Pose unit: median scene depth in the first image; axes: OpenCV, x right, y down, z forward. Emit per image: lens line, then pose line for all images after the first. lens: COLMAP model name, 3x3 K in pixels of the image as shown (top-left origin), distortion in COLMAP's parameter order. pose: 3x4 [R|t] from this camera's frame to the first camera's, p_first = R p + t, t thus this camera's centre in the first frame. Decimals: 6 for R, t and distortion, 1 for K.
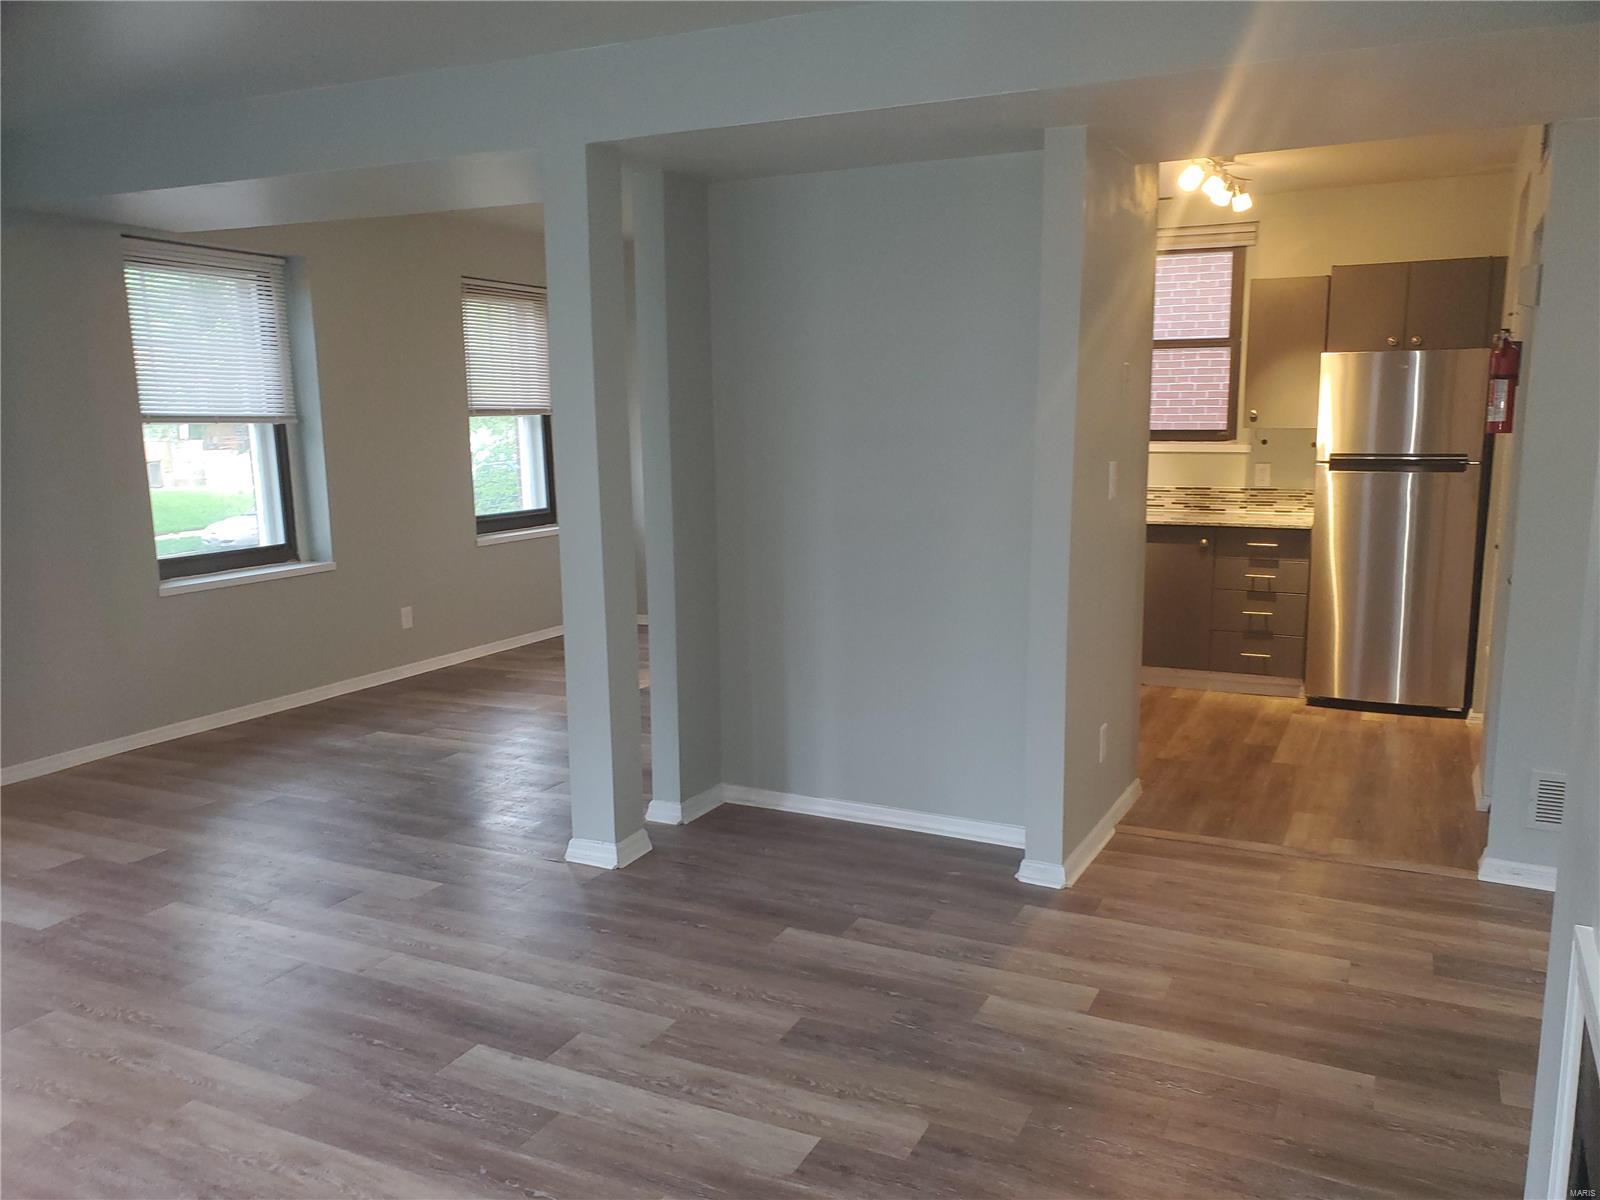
lens RADIAL K [[1242.3, 0, 812.4], [0, 1242.3, 626.0], [0, 0, 1]] dist [0.039672, -0.058240]
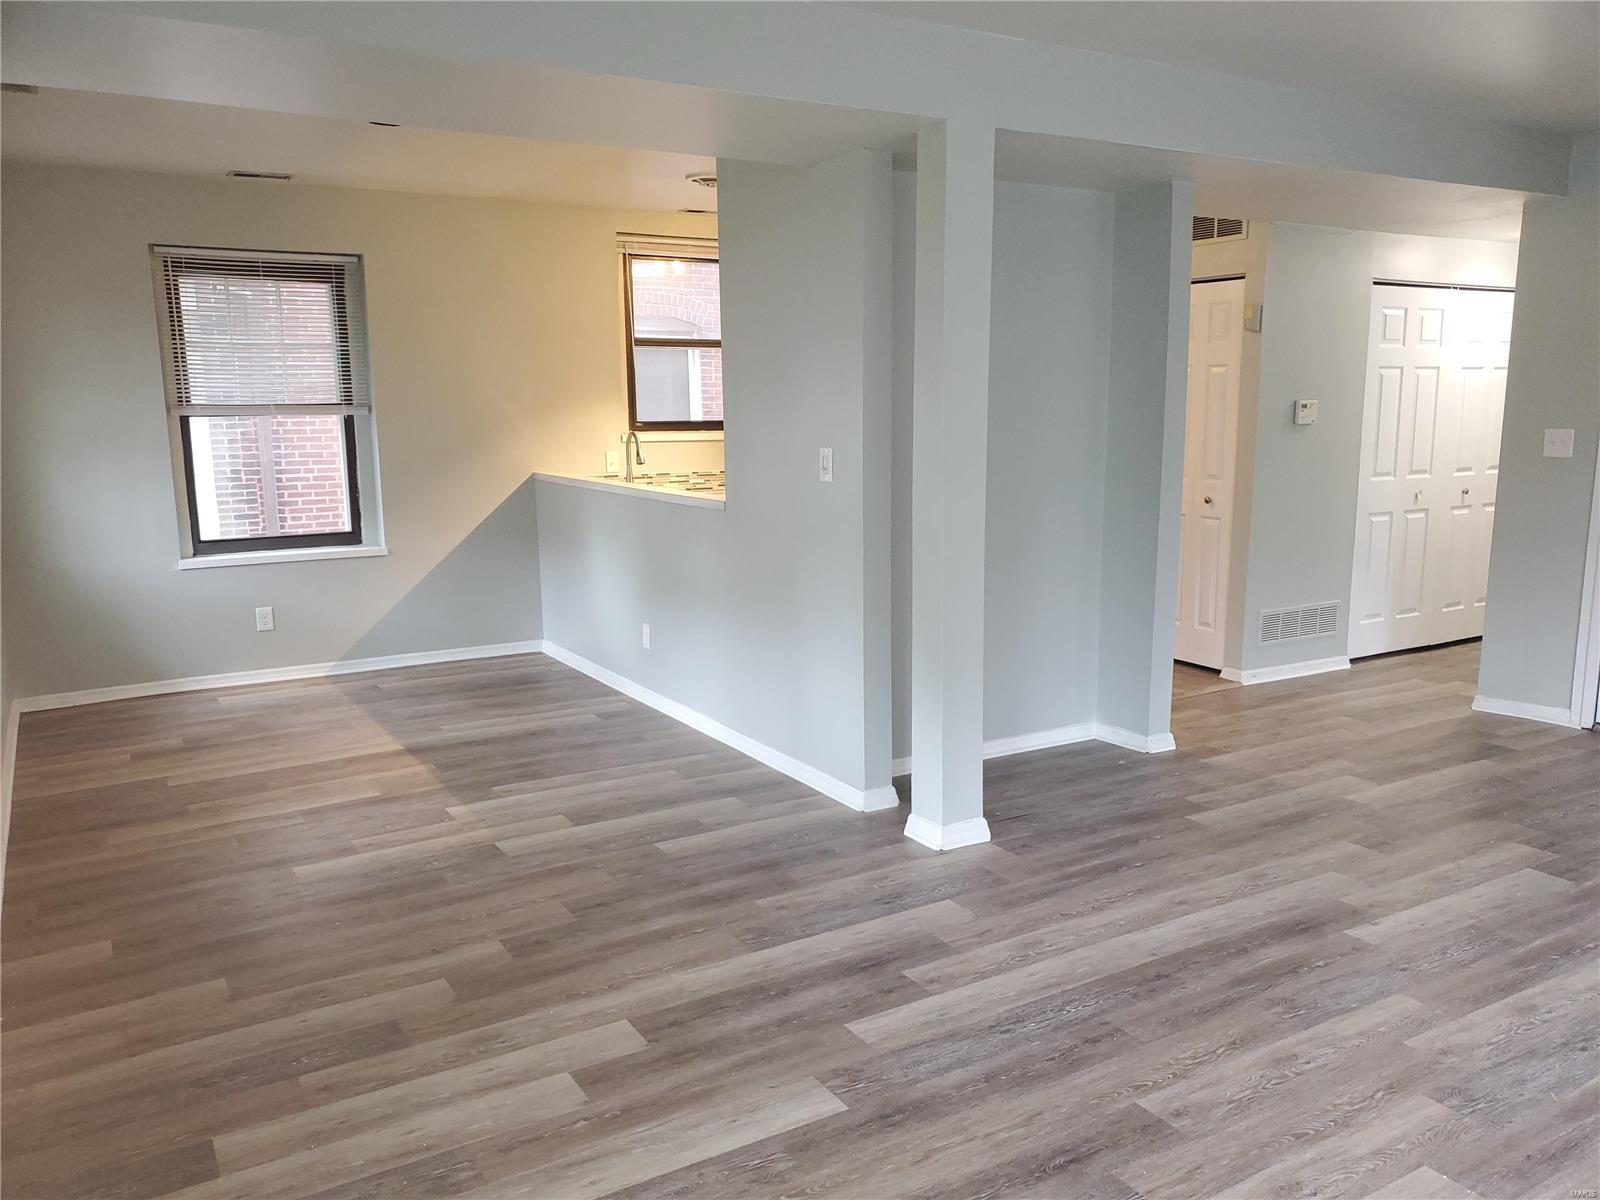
lens RADIAL K [[1242.3, 0, 812.4], [0, 1242.3, 626.0], [0, 0, 1]] dist [0.039672, -0.058240]
pose [[0.548821, -0.149312, 0.822497, -0.724835], [0.153063, 0.985234, 0.076721, -0.054263], [-0.821807, 0.083788, 0.563571, 0.365077]]
